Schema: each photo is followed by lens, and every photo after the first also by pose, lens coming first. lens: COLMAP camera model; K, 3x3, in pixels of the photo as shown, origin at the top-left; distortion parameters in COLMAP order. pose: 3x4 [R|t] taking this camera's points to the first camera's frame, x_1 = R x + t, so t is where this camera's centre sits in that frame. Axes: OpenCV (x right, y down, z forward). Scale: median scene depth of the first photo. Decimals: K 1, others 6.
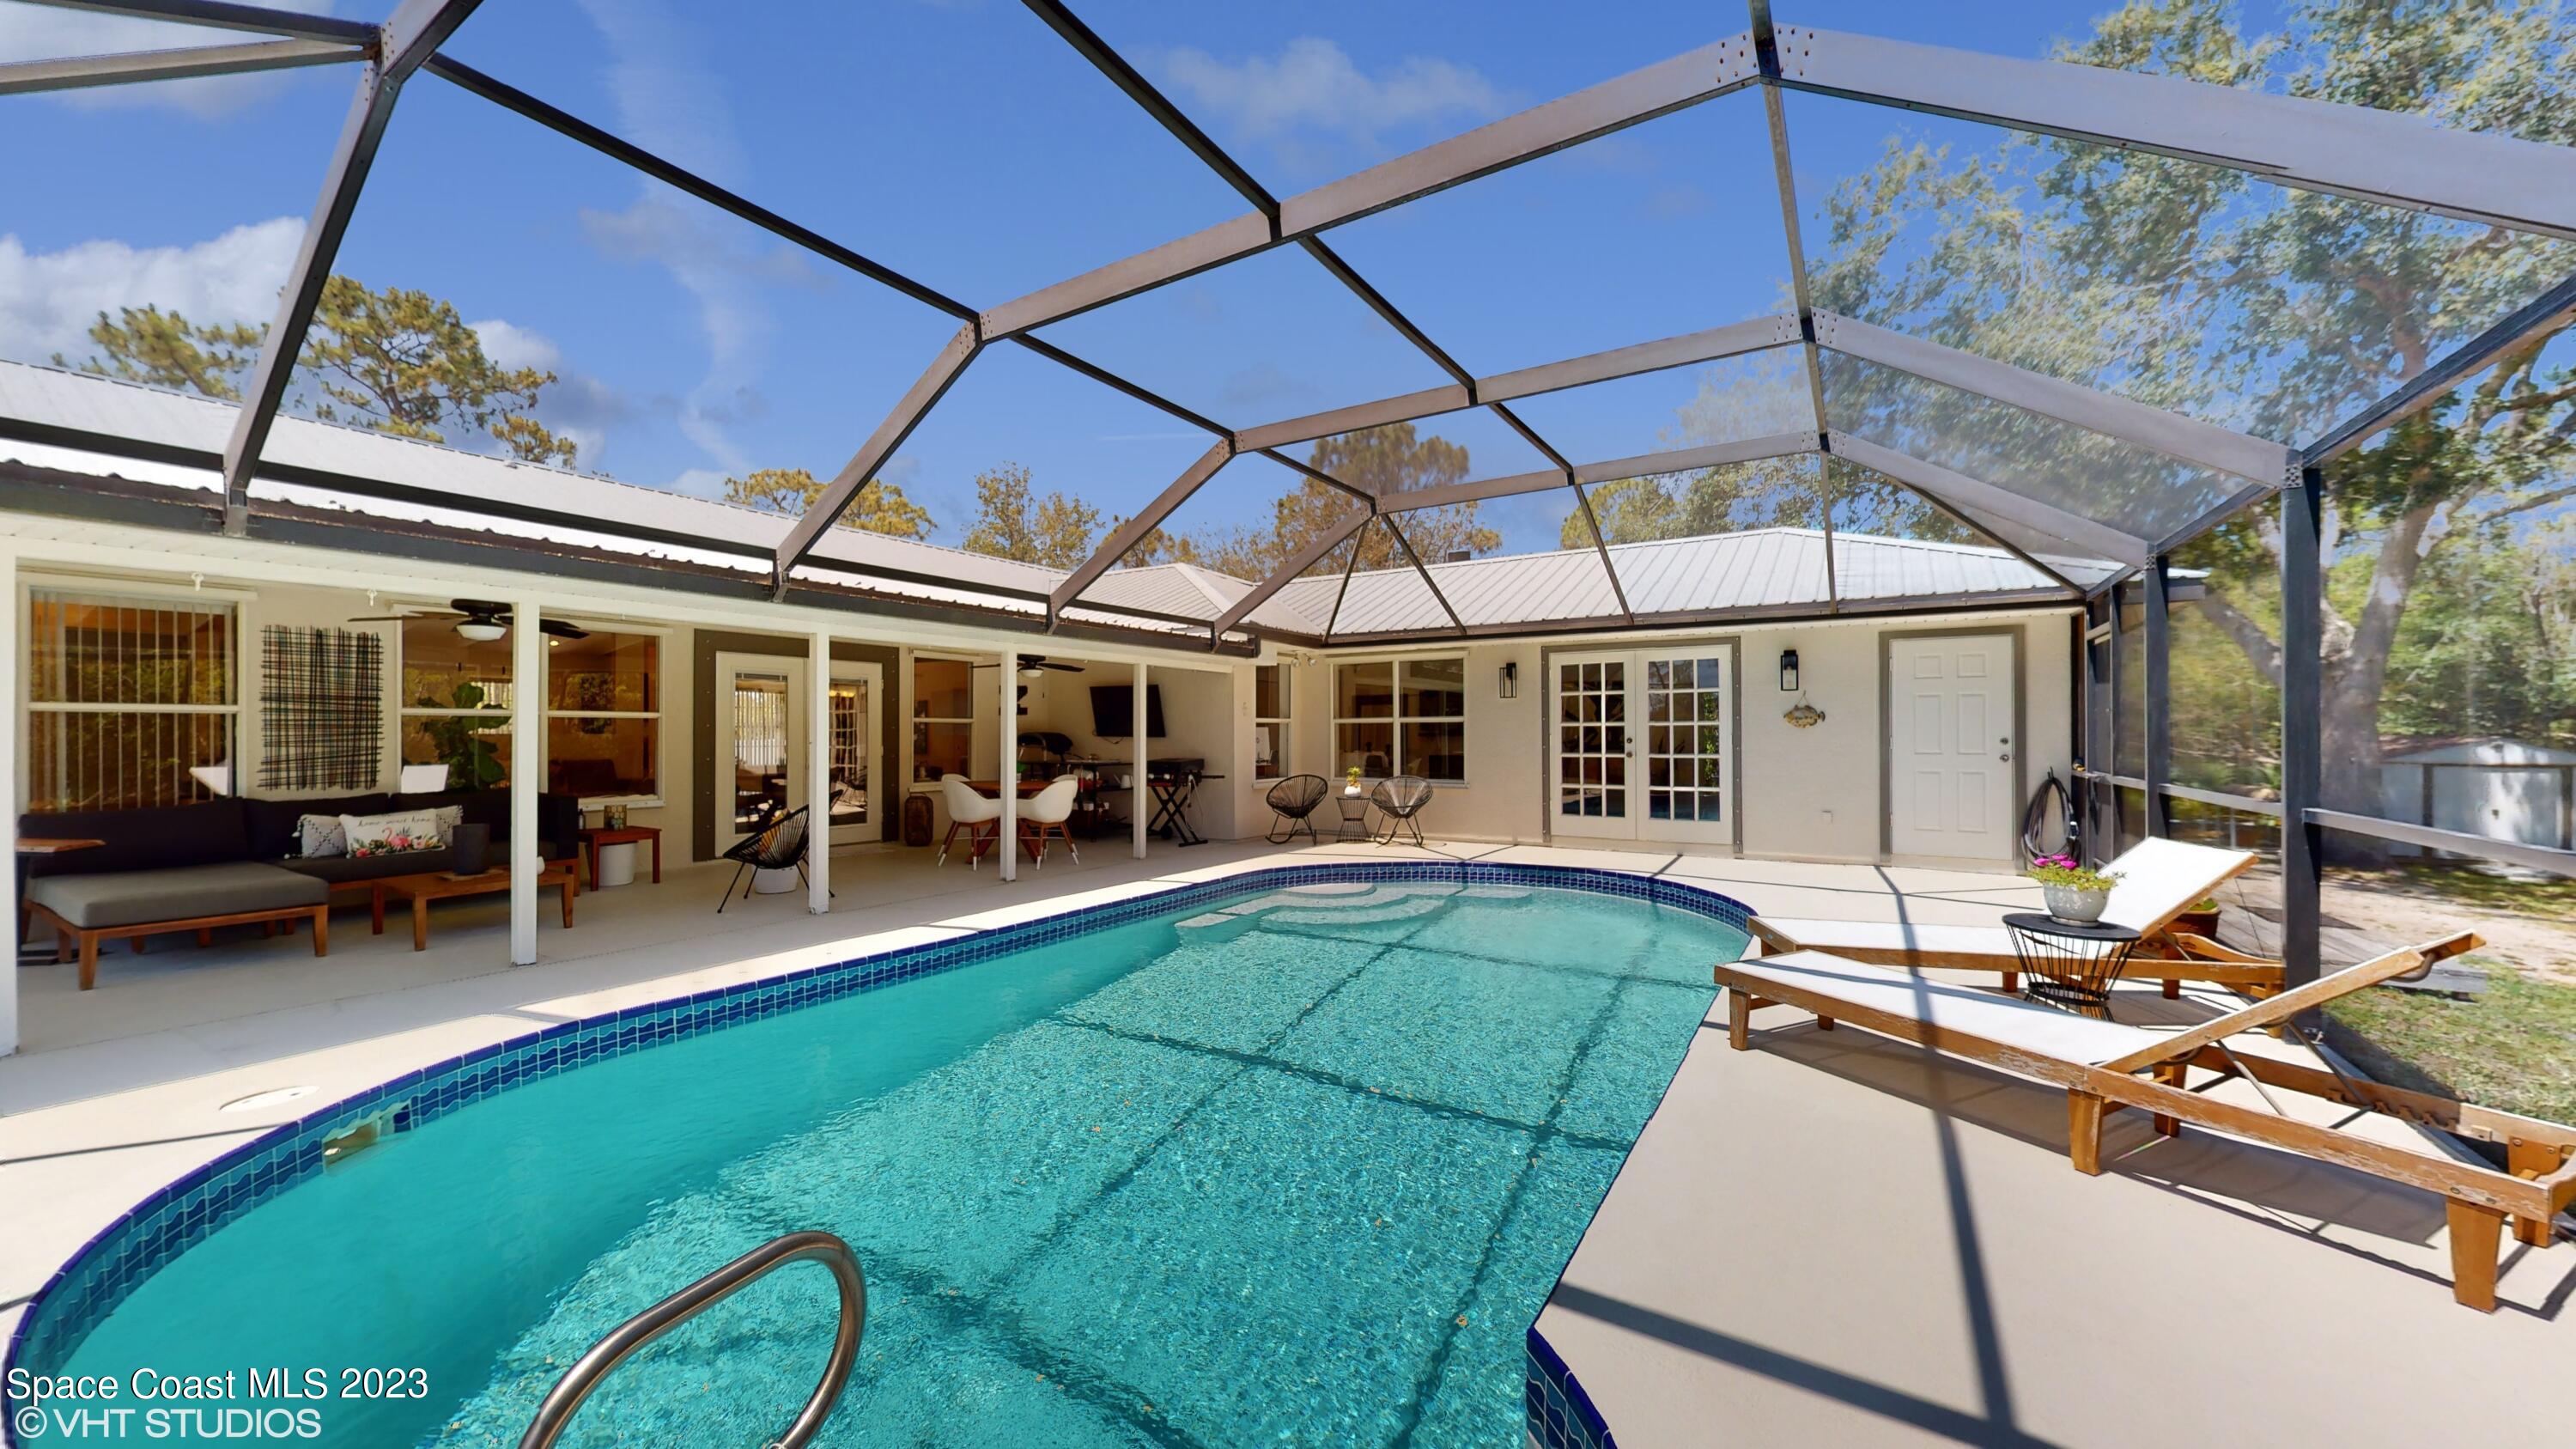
lens RADIAL K [[980.3, 0, 1296.5], [0, 980.3, 724.6], [0, 0, 1]] dist [0.005893, 0.000004]
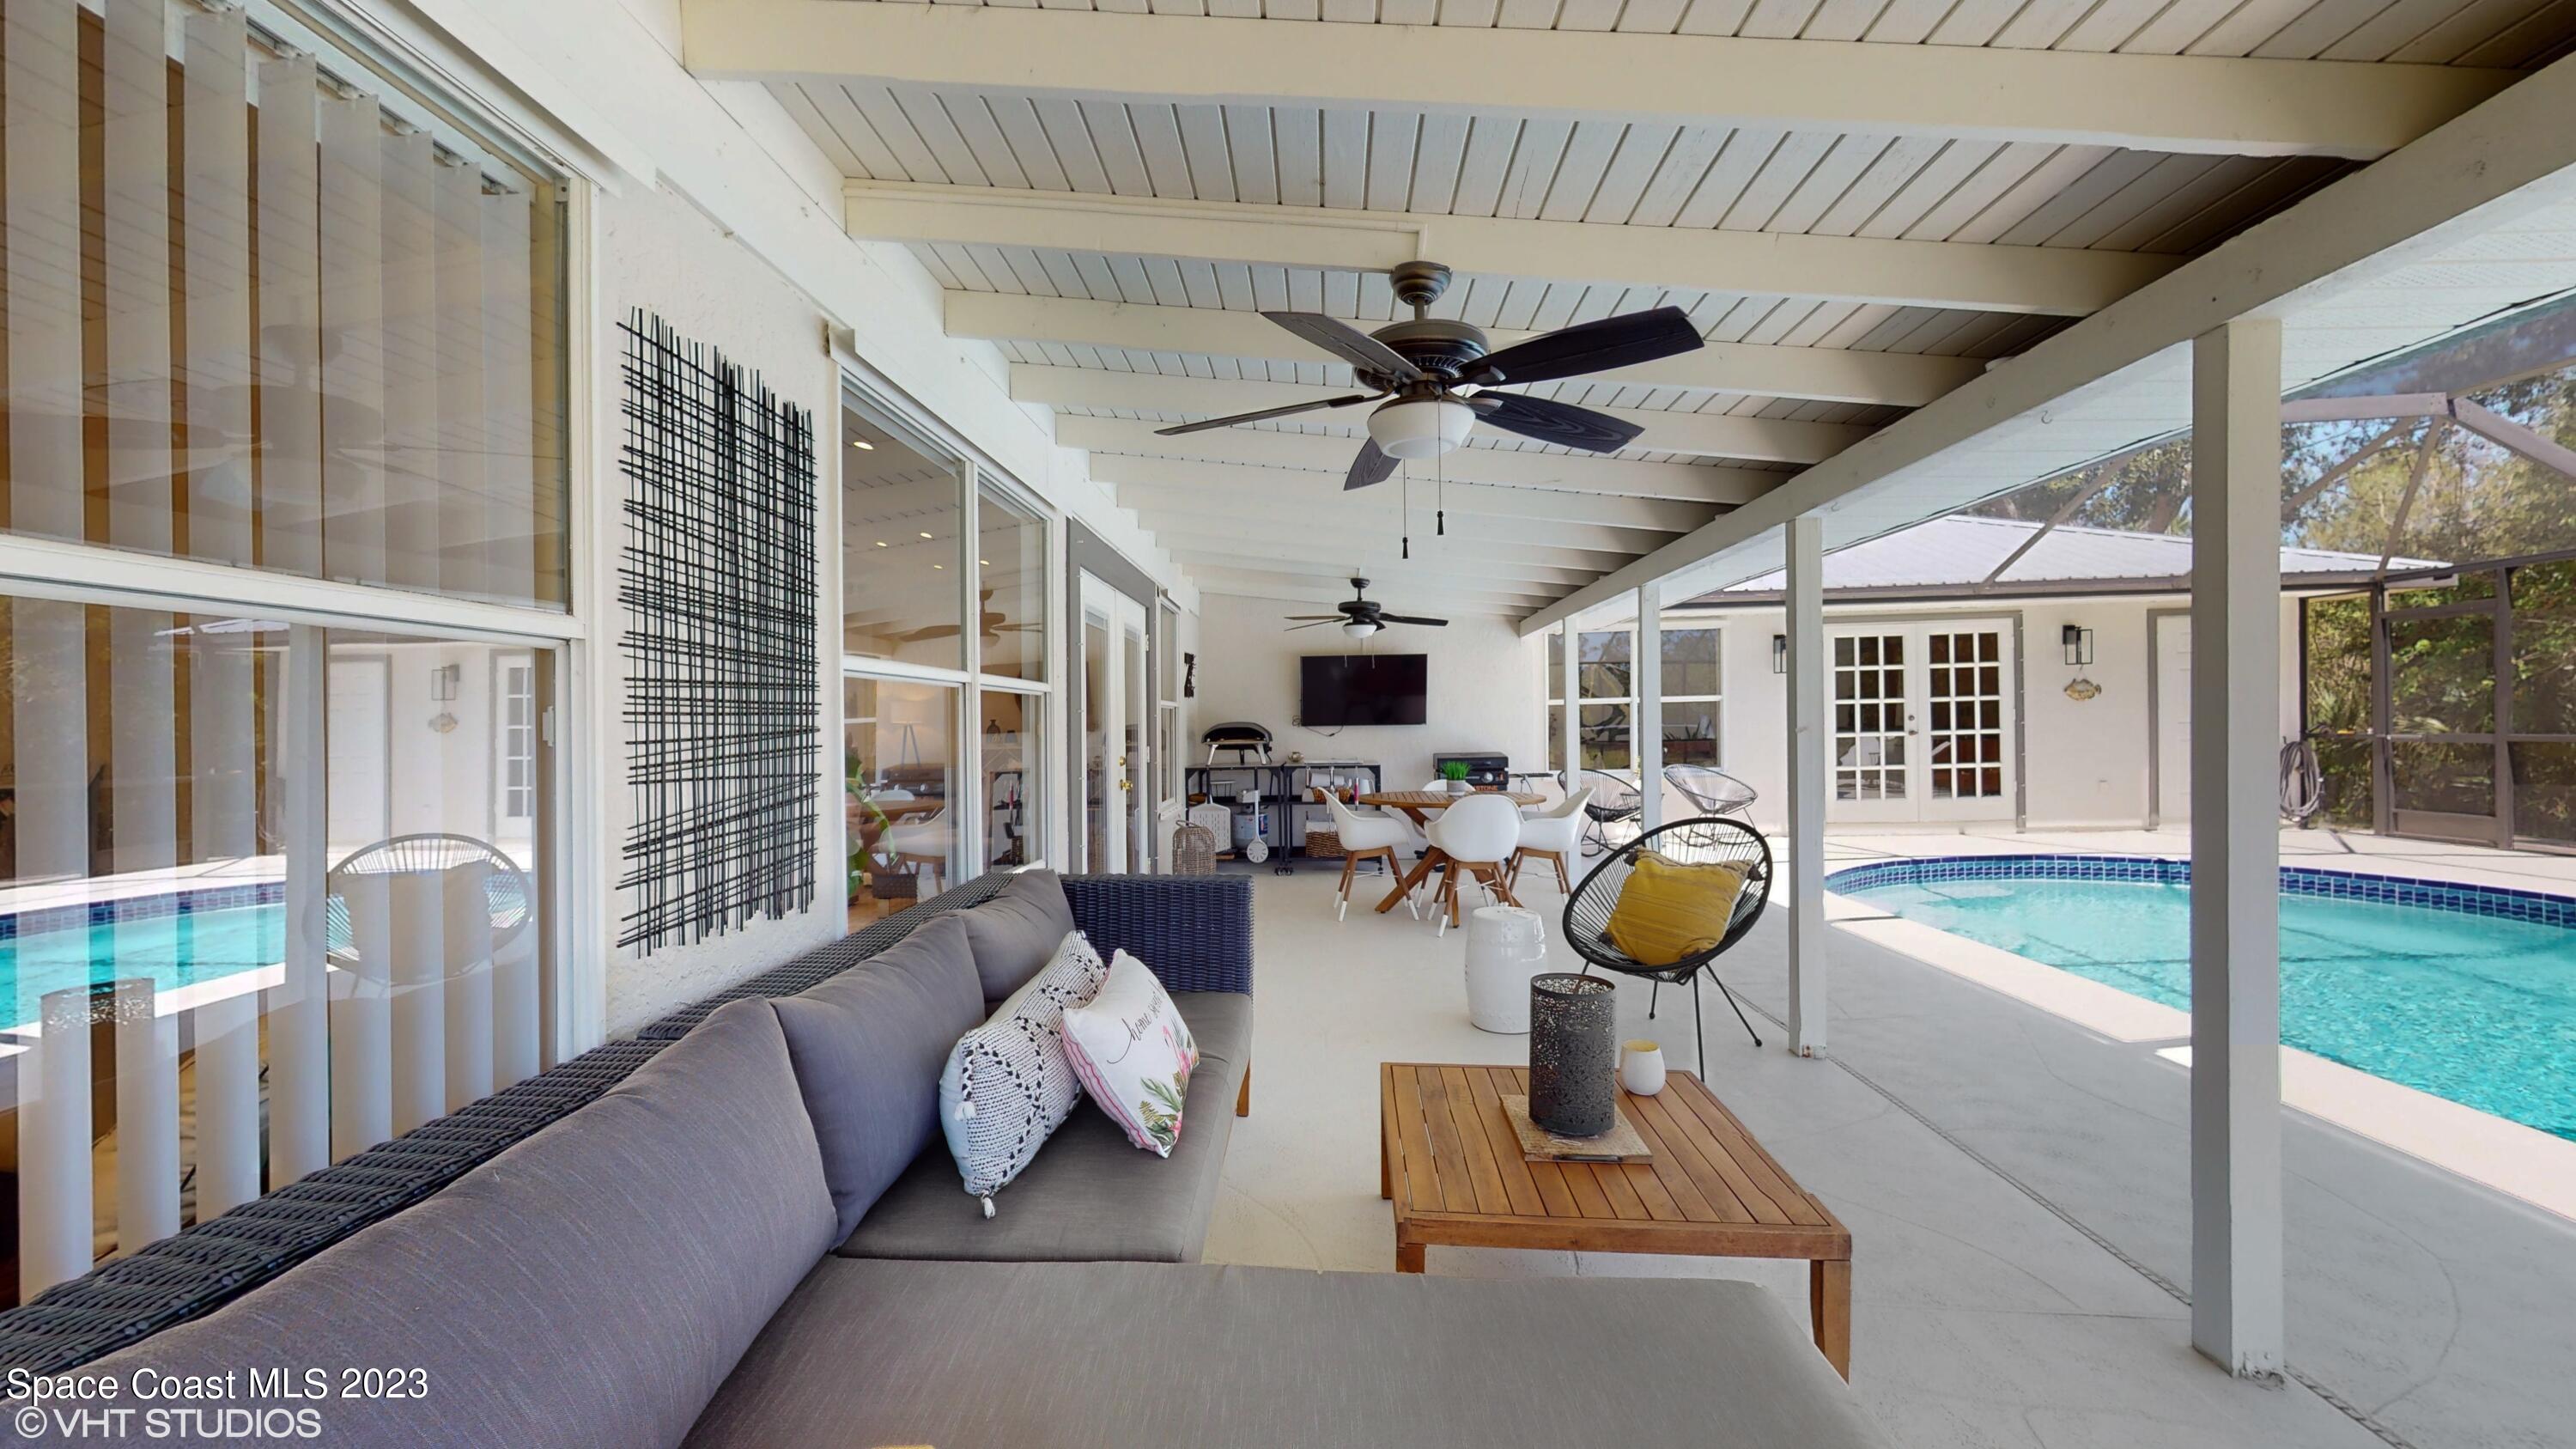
lens RADIAL K [[980.3, 0, 1296.5], [0, 980.3, 724.6], [0, 0, 1]] dist [0.005893, 0.000004]
pose [[0.884317, -0.019665, 0.466473, -0.657363], [0.018142, 0.999805, 0.007756, 0.005088], [-0.466535, 0.001604, 0.884501, 0.451878]]
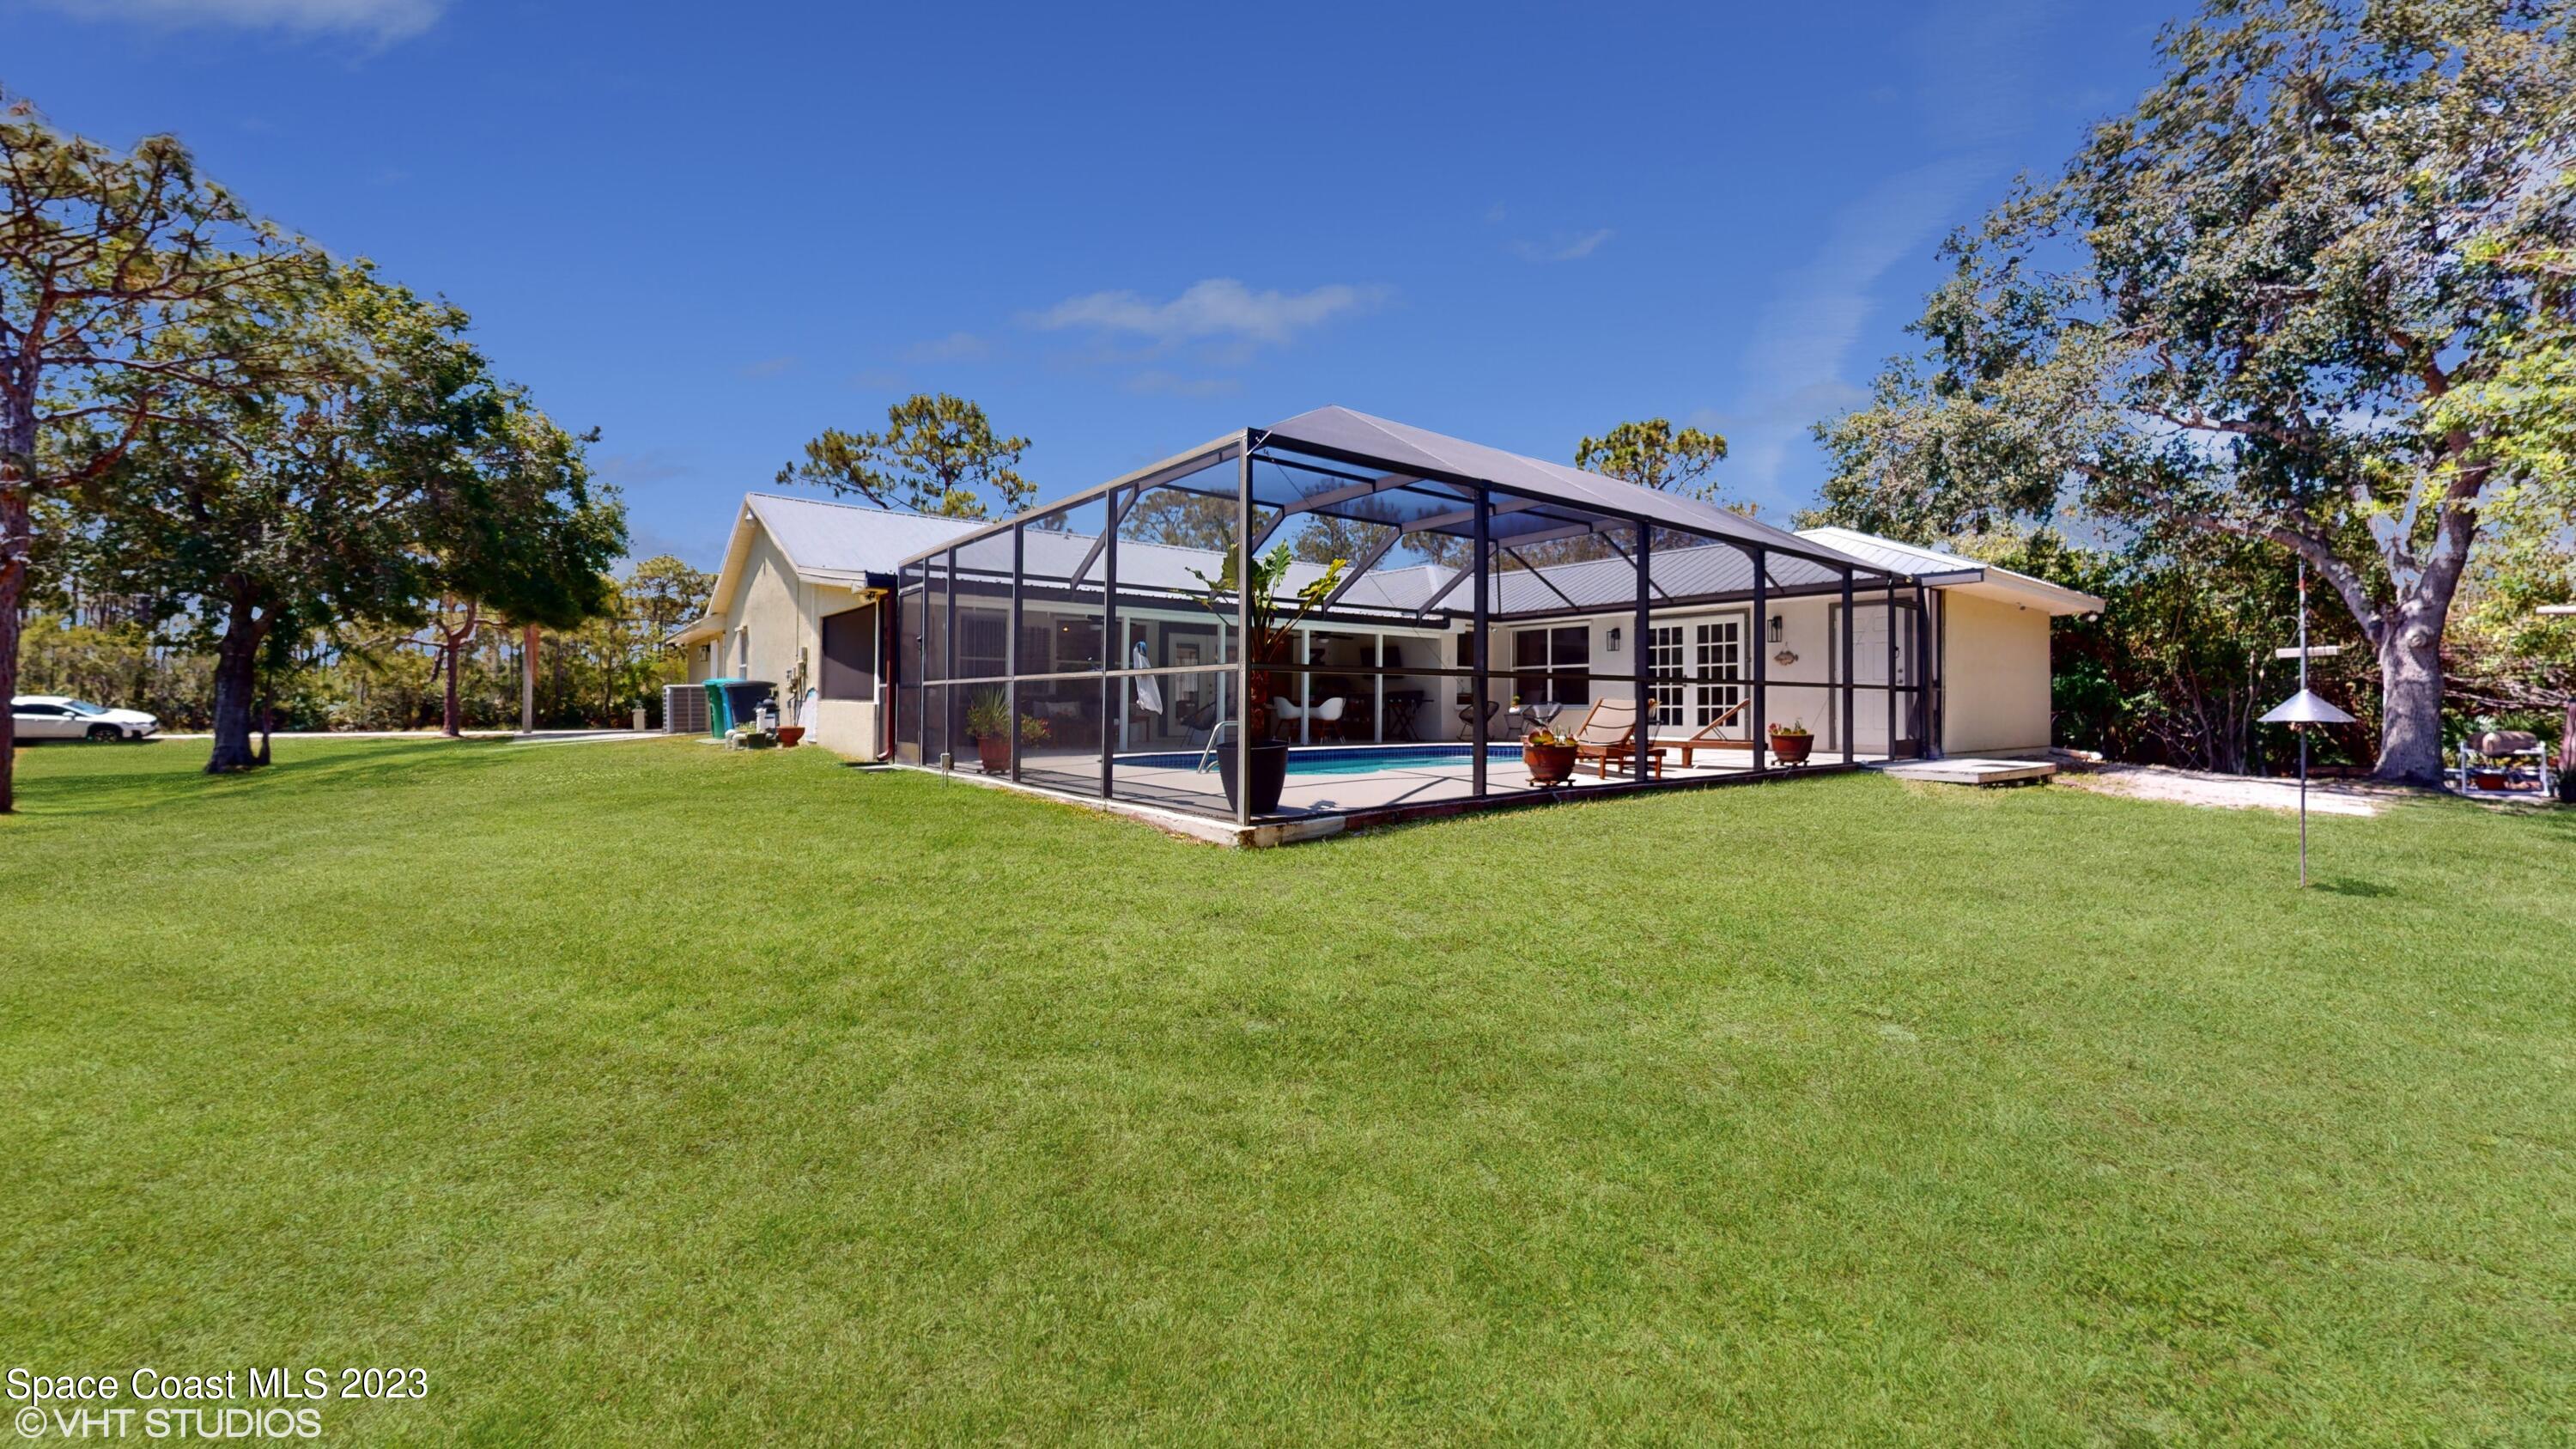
lens RADIAL K [[980.3, 0, 1296.5], [0, 980.3, 724.6], [0, 0, 1]] dist [0.005893, 0.000004]
pose [[0.941767, 0.008588, -0.336157, 0.293770], [0.001478, 0.999558, 0.029677, 0.047638], [0.336263, -0.028445, 0.941338, -0.709826]]
